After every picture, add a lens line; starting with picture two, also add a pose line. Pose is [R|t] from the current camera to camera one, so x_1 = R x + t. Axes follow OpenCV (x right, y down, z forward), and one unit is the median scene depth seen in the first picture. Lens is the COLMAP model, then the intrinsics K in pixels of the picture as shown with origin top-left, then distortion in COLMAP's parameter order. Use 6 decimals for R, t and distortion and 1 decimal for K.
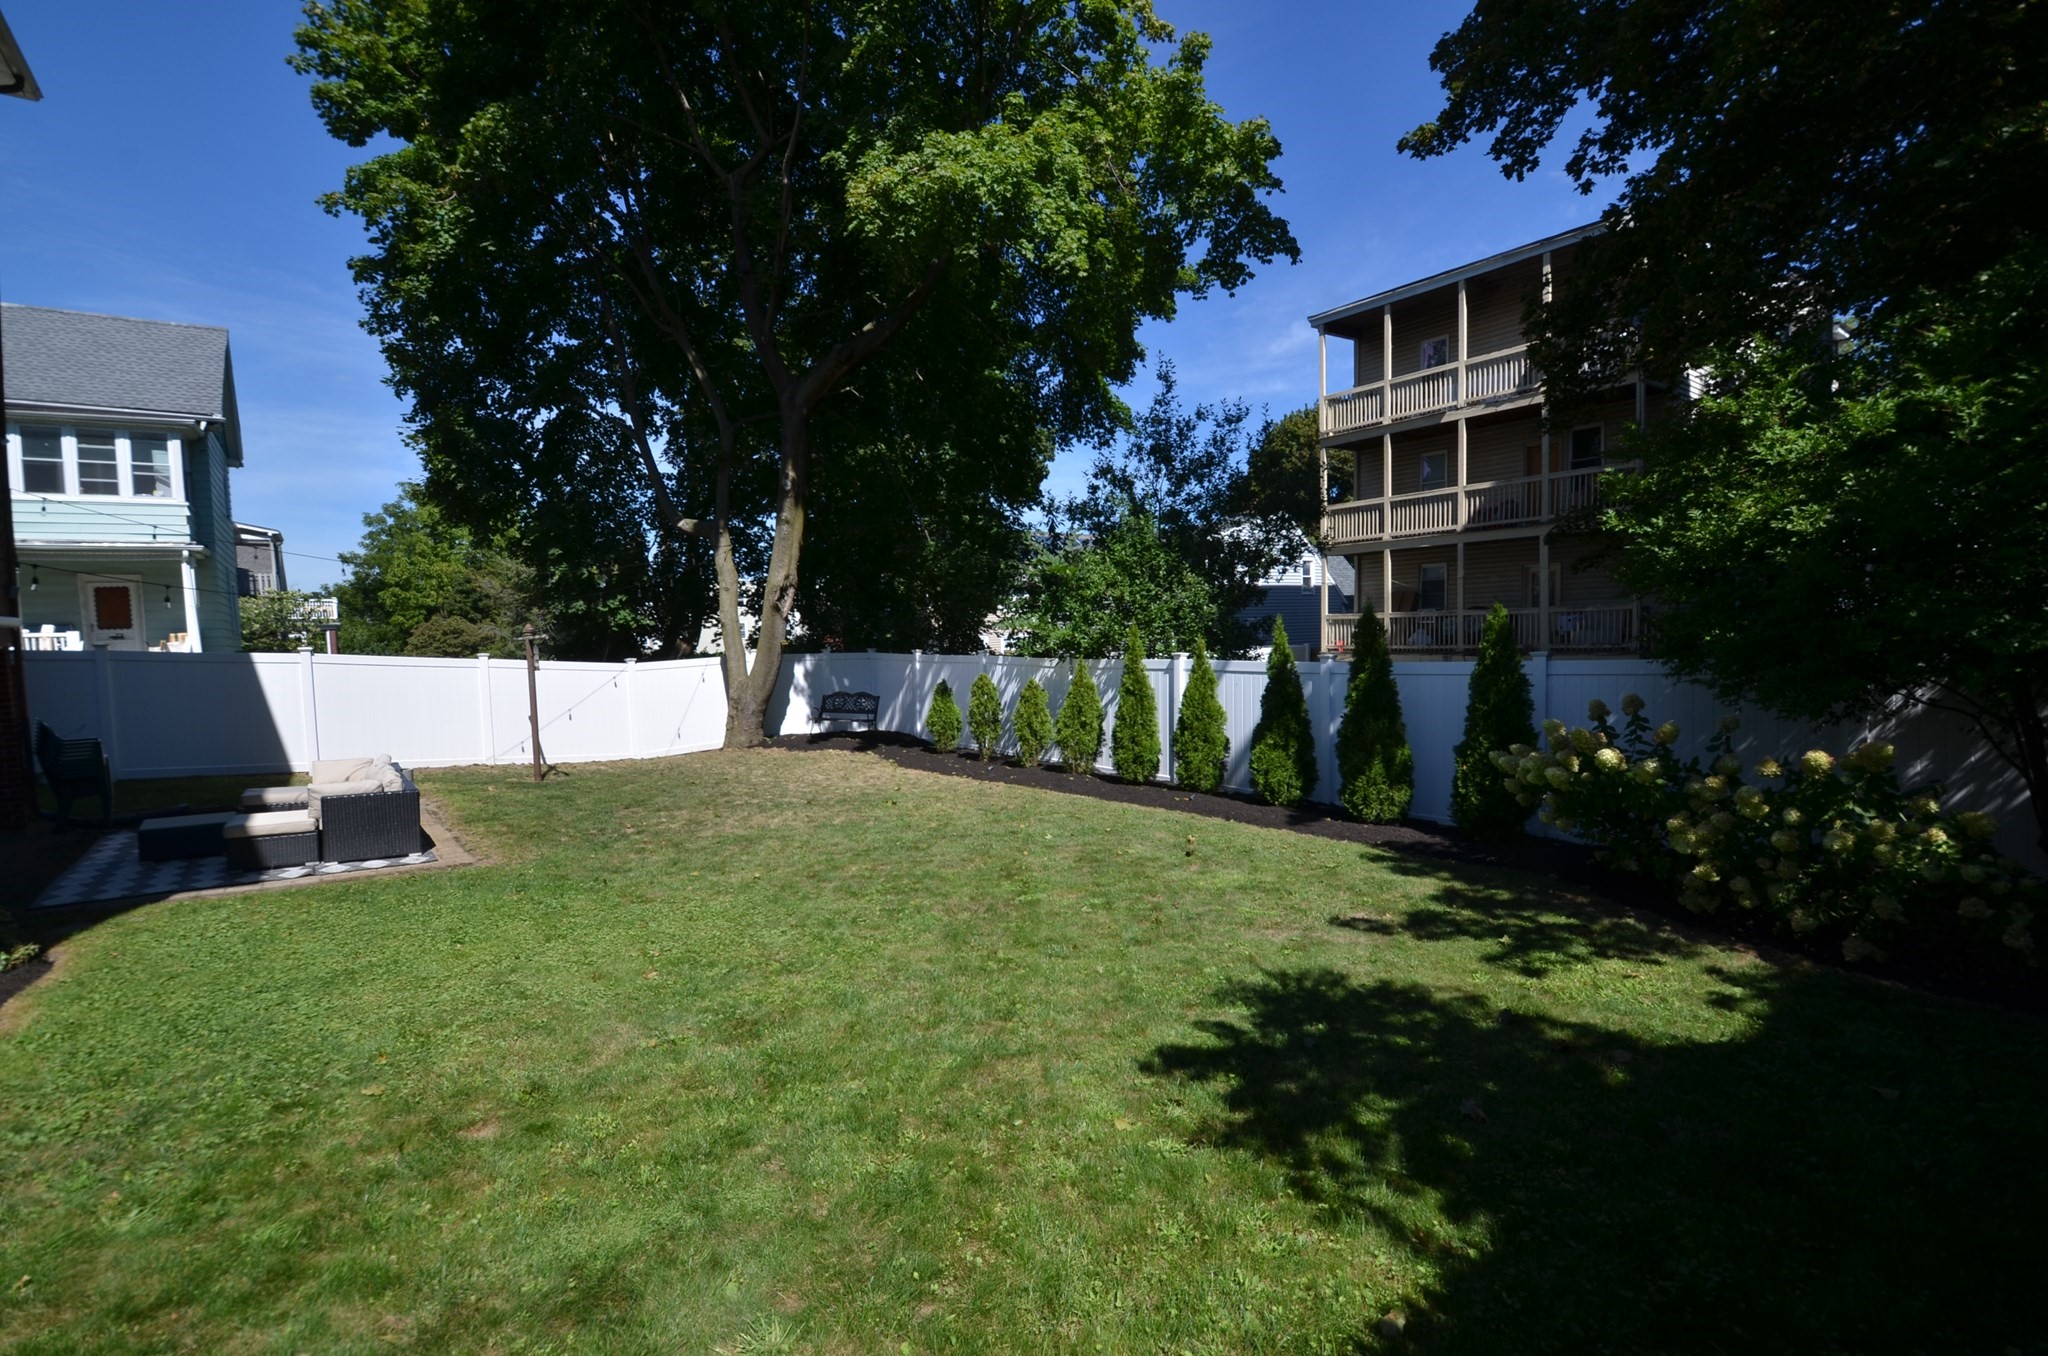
lens RADIAL K [[900.5, 0, 1014.2], [0, 900.5, 687.8], [0, 0, 1]] dist [0.014334, -0.022534]
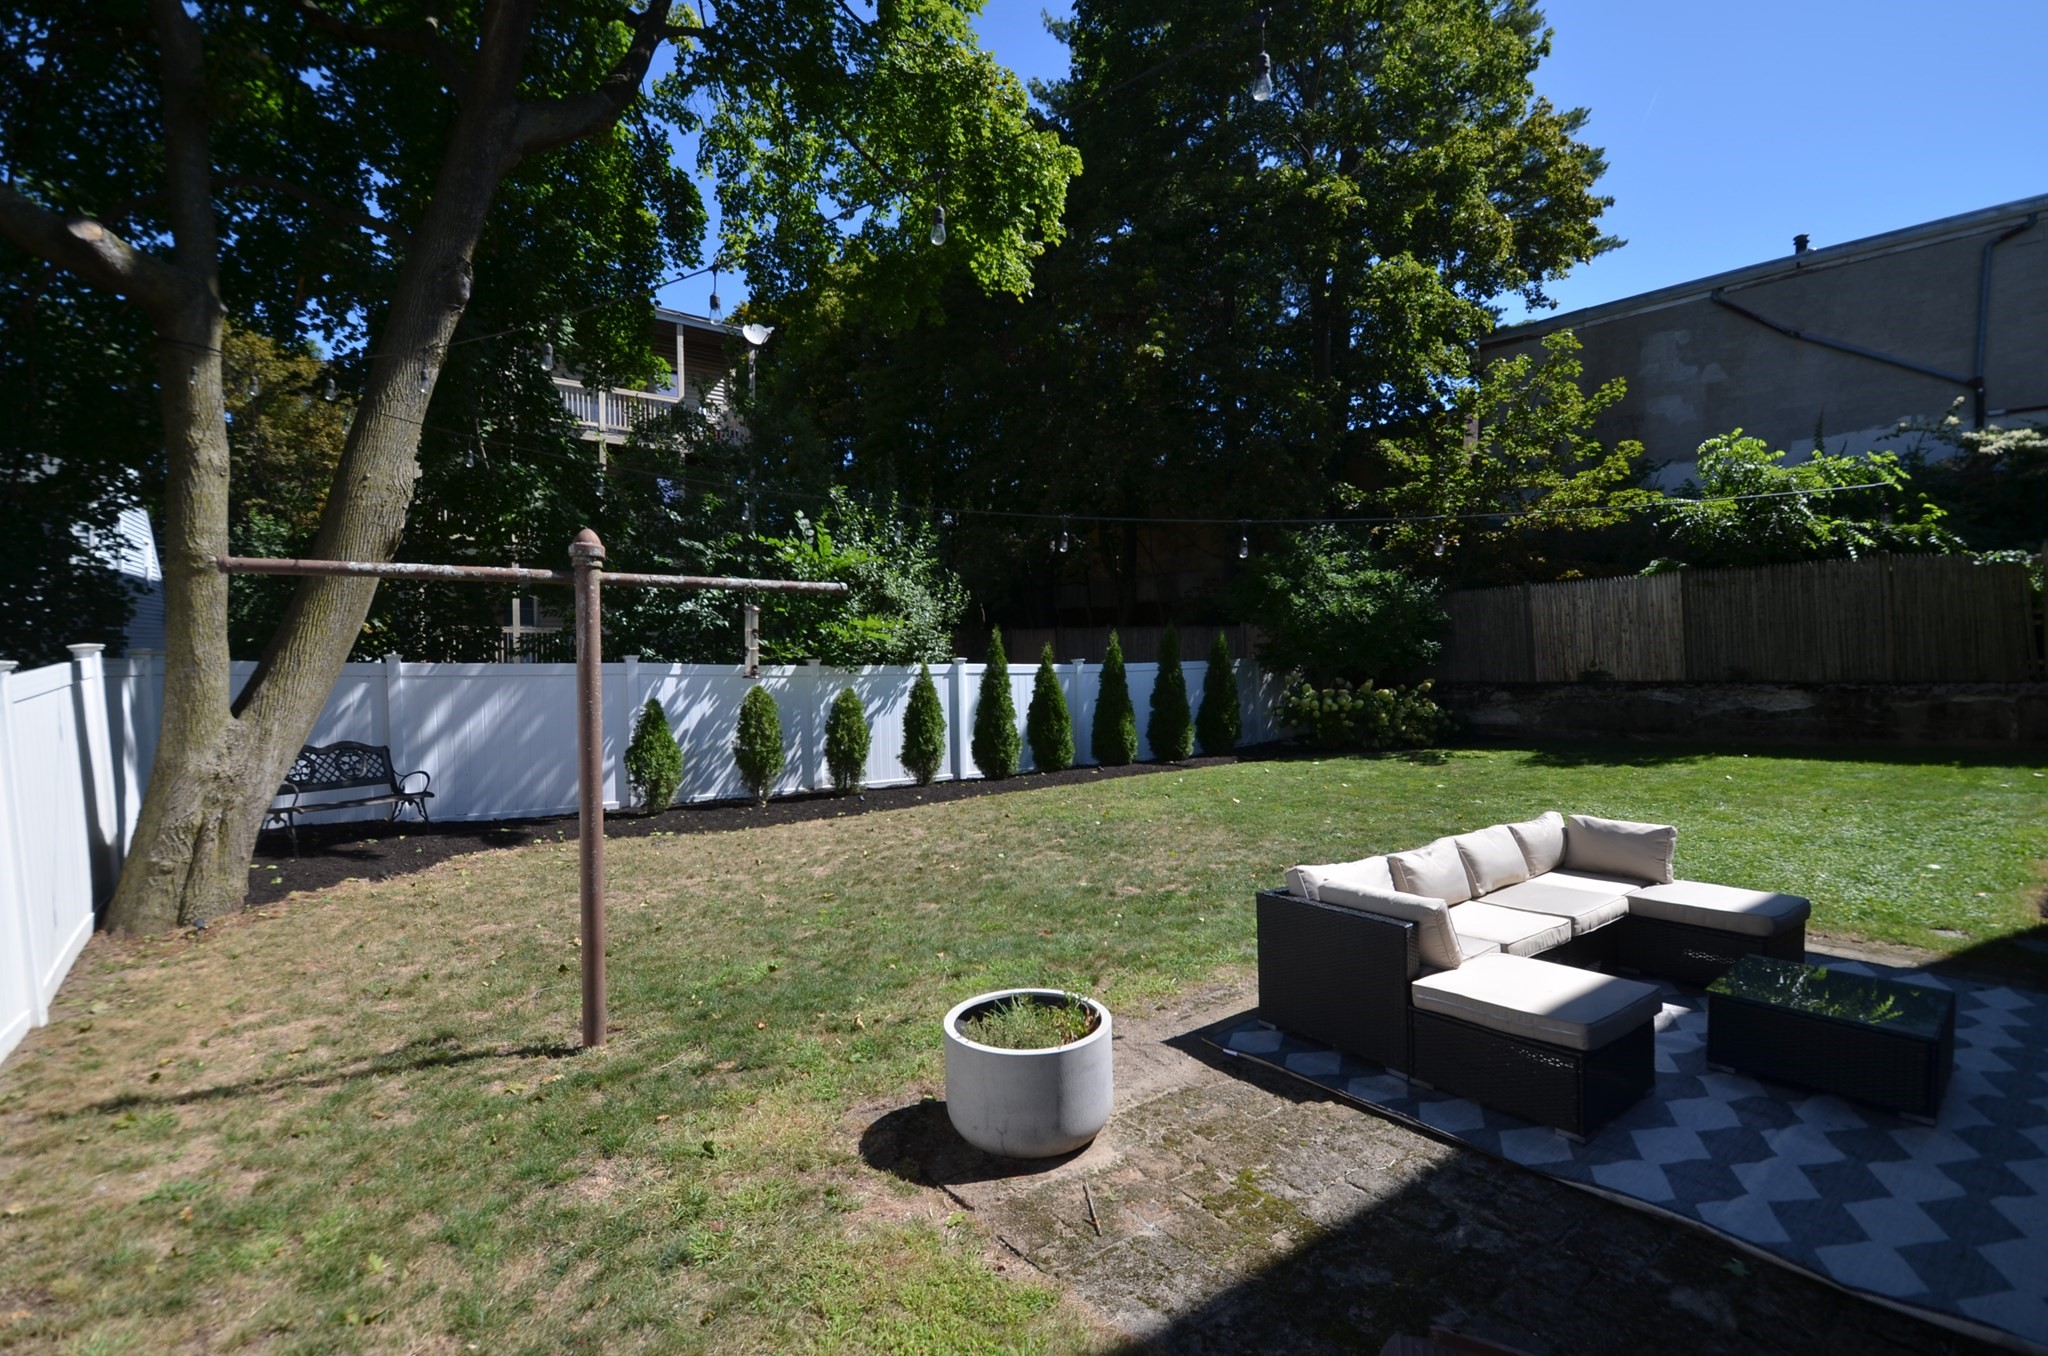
lens RADIAL K [[900.5, 0, 1014.2], [0, 900.5, 687.8], [0, 0, 1]] dist [0.014334, -0.022534]
pose [[0.009008, -0.014763, 0.999850, -0.655480], [0.055532, 0.998355, 0.014240, -0.010937], [-0.998416, 0.055395, 0.009813, 0.669931]]
